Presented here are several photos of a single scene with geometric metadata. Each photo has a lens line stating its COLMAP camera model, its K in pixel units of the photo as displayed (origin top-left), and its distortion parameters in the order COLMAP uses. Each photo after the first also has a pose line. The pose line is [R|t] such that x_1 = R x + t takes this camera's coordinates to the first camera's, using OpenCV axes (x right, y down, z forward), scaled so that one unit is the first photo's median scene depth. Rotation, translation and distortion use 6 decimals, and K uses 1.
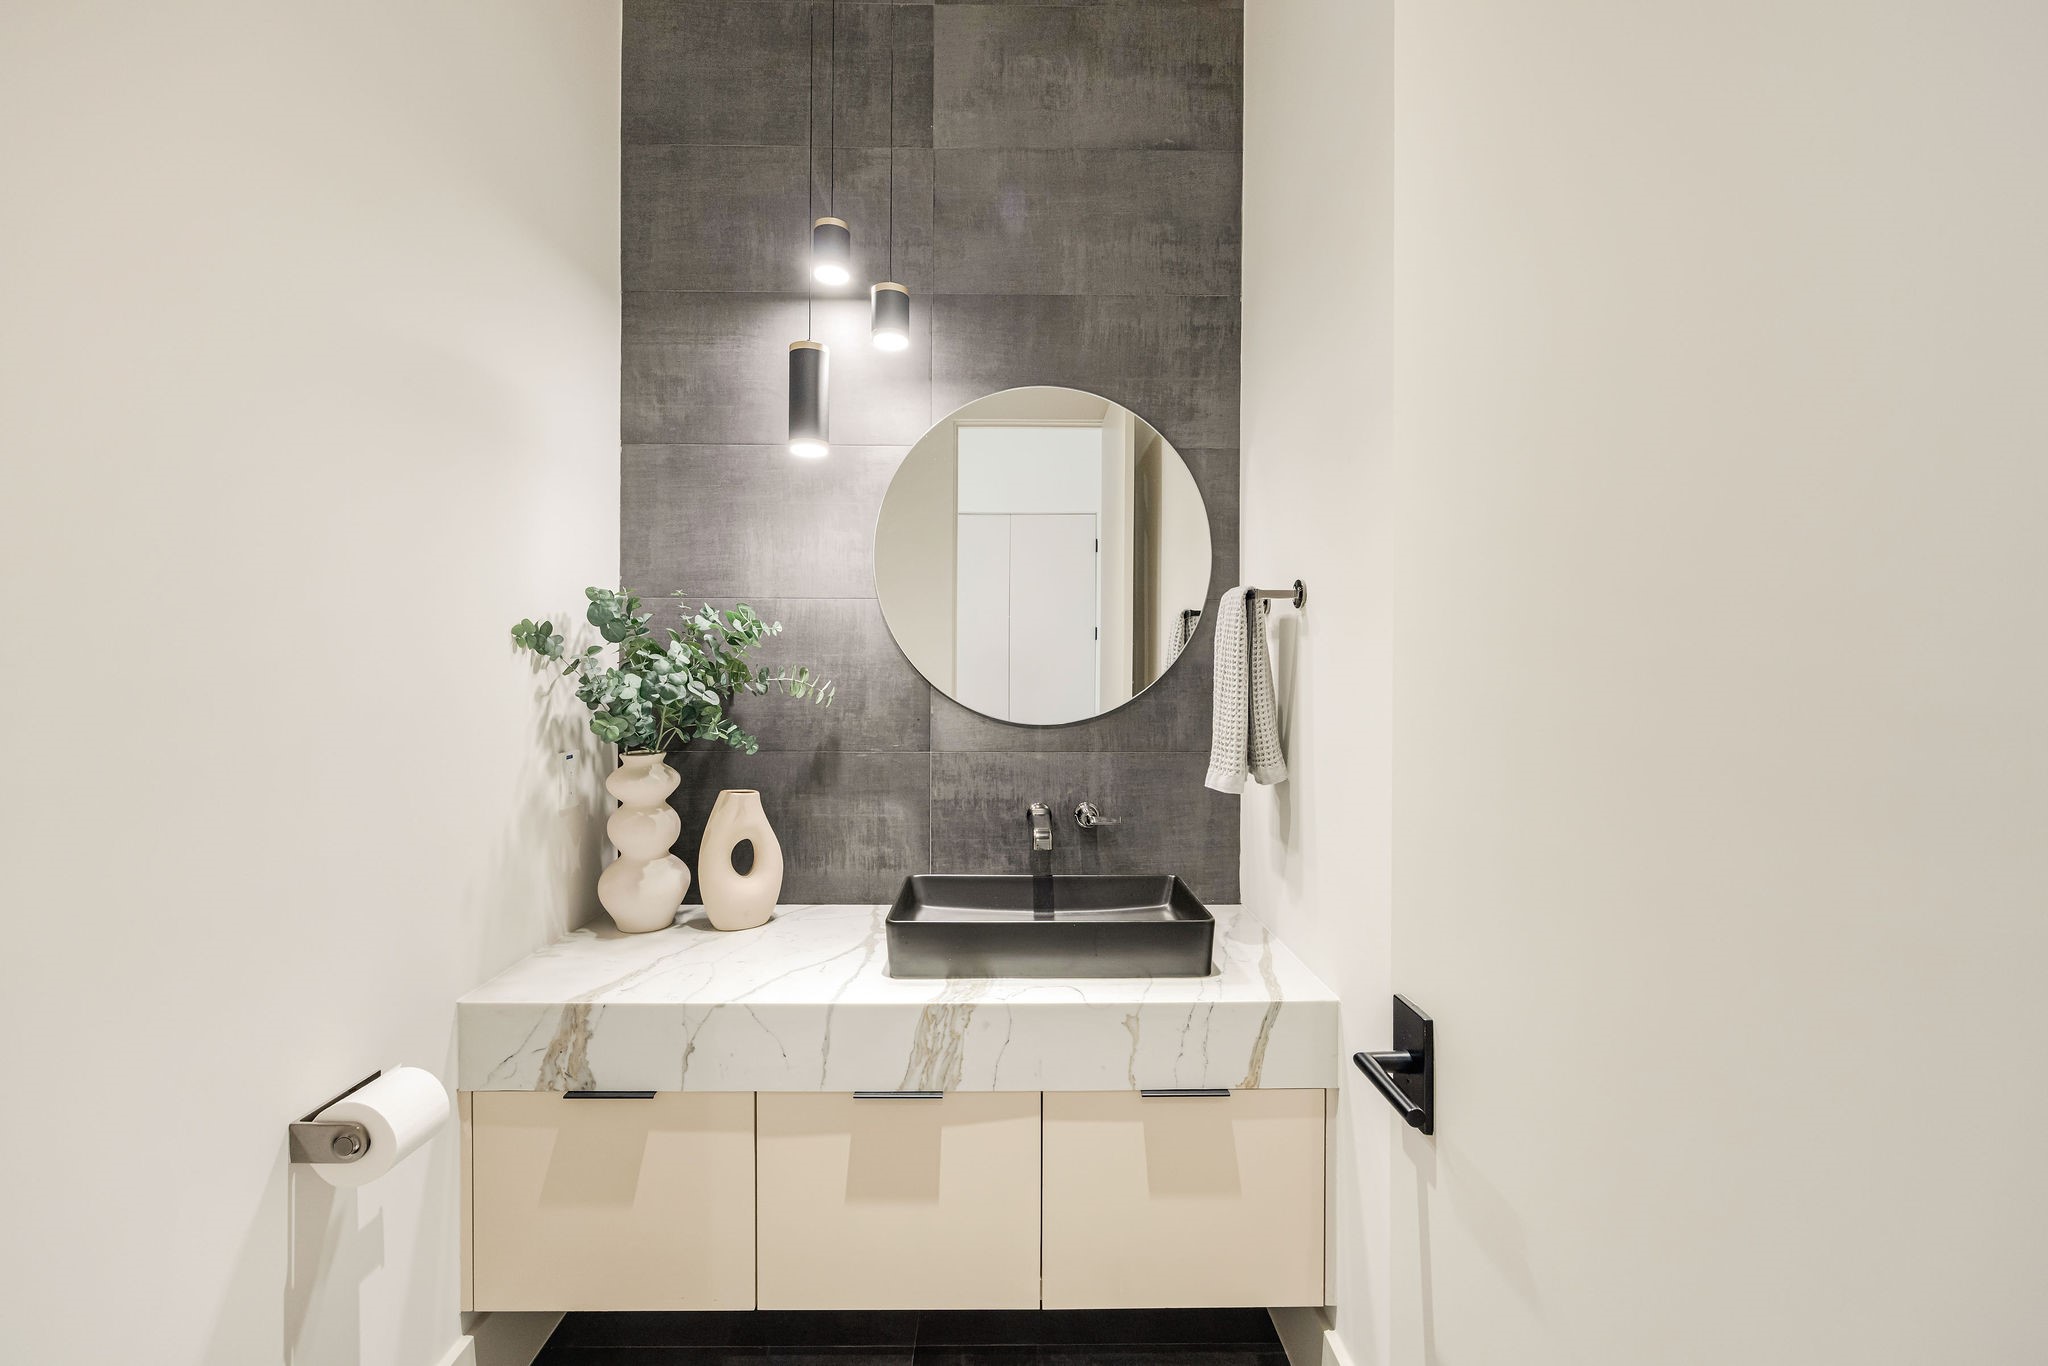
lens RADIAL K [[825.5, 0, 1012.1], [0, 825.5, 673.1], [0, 0, 1]] dist [-0.006607, -0.000167]
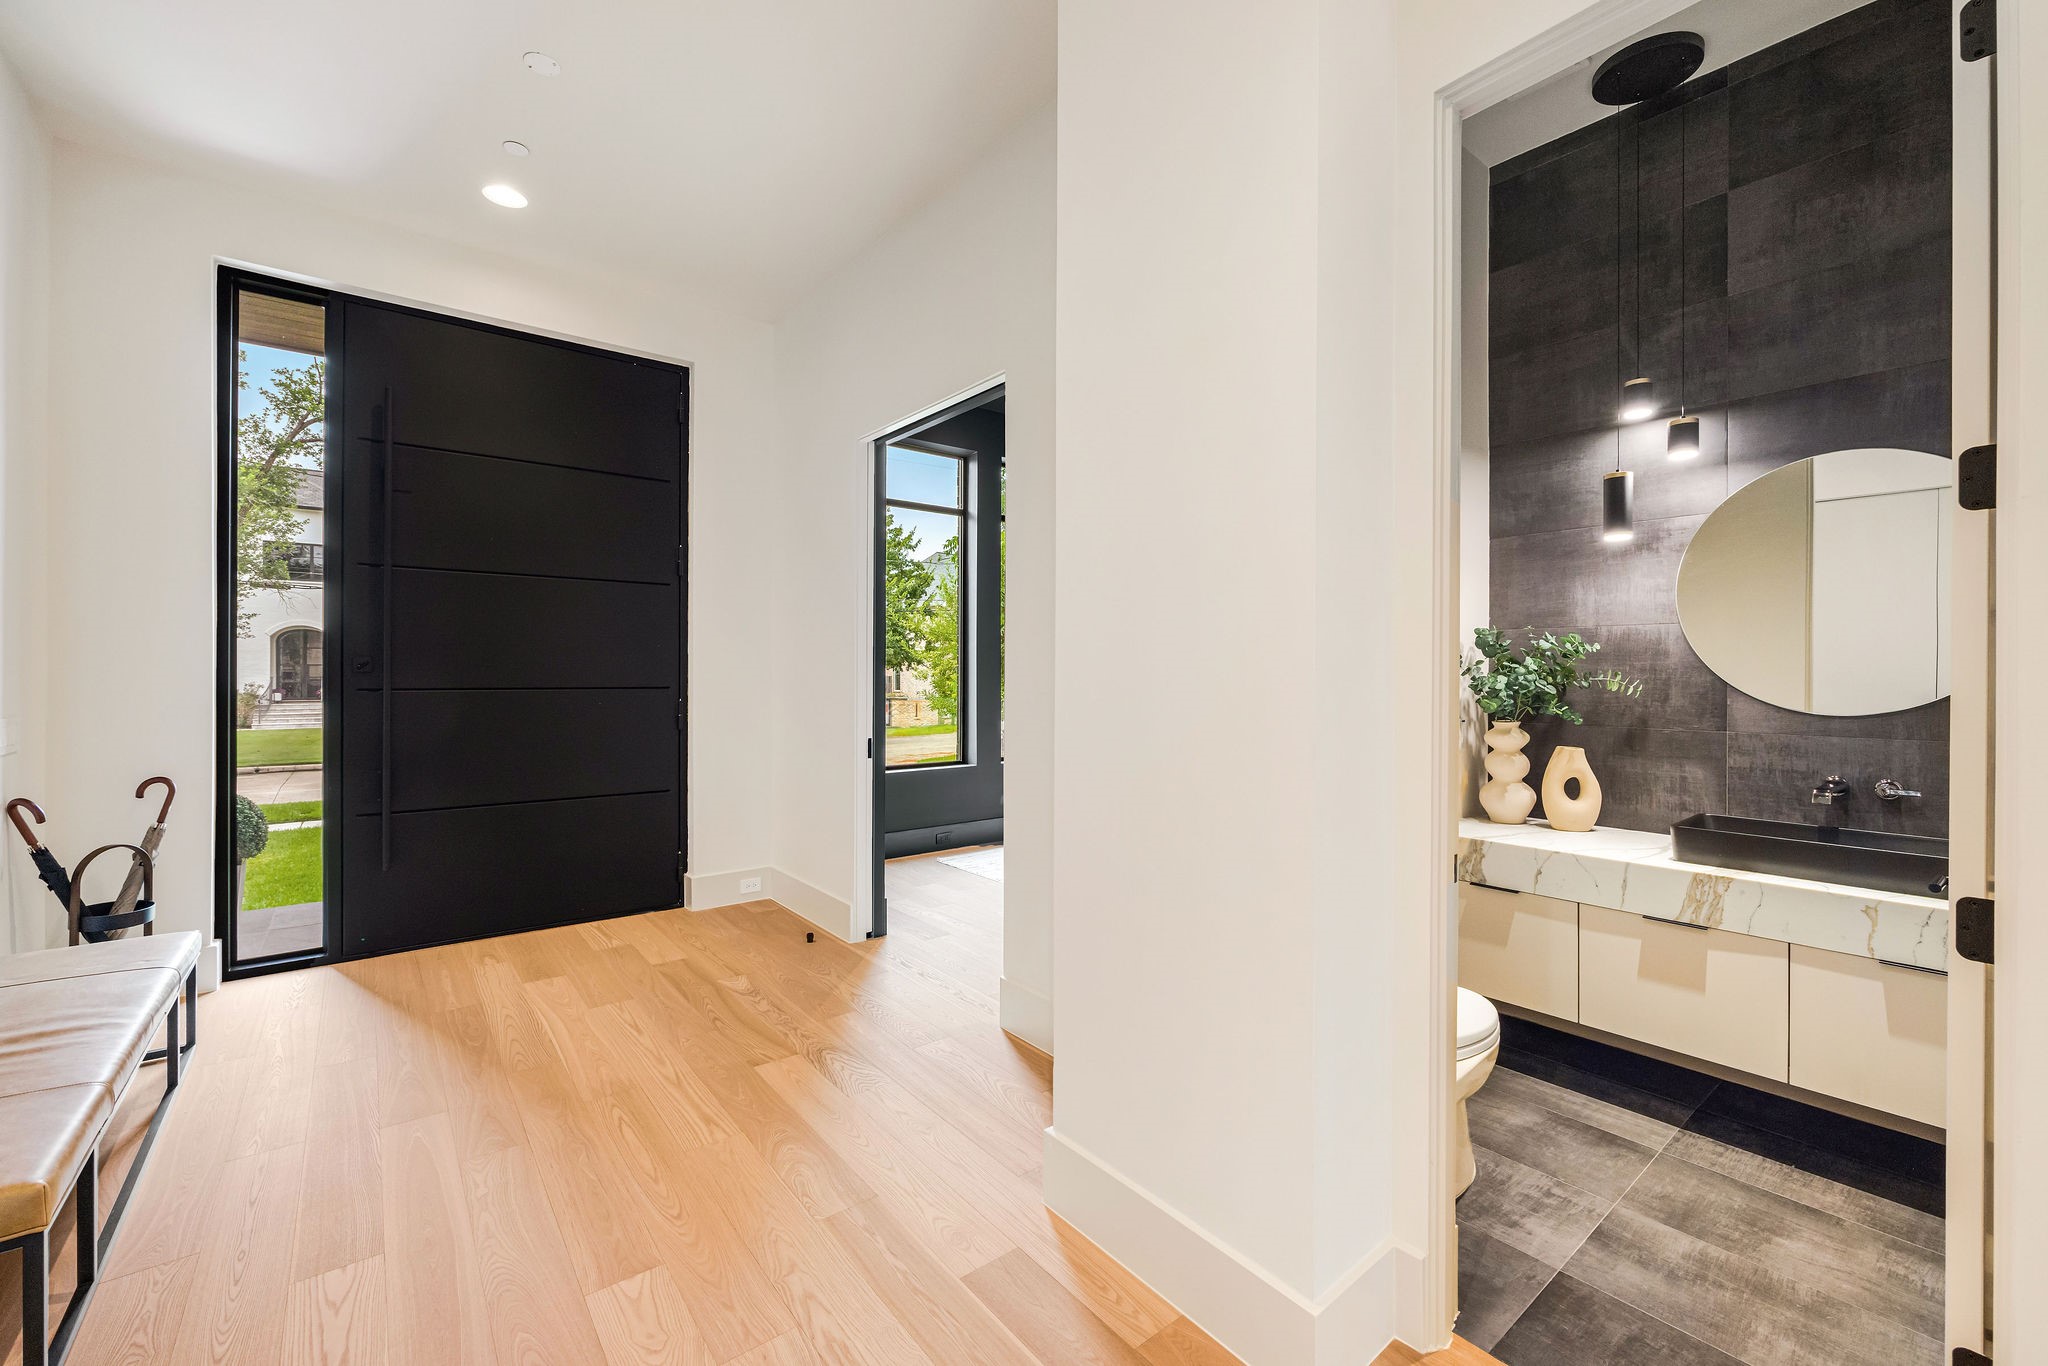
lens RADIAL K [[825.5, 0, 1012.1], [0, 825.5, 673.1], [0, 0, 1]] dist [-0.006607, -0.000167]
pose [[0.607047, -0.001030, -0.794665, 0.290860], [-0.001362, 0.999996, -0.002337, 0.001696], [0.794665, 0.002501, 0.607044, -0.857570]]
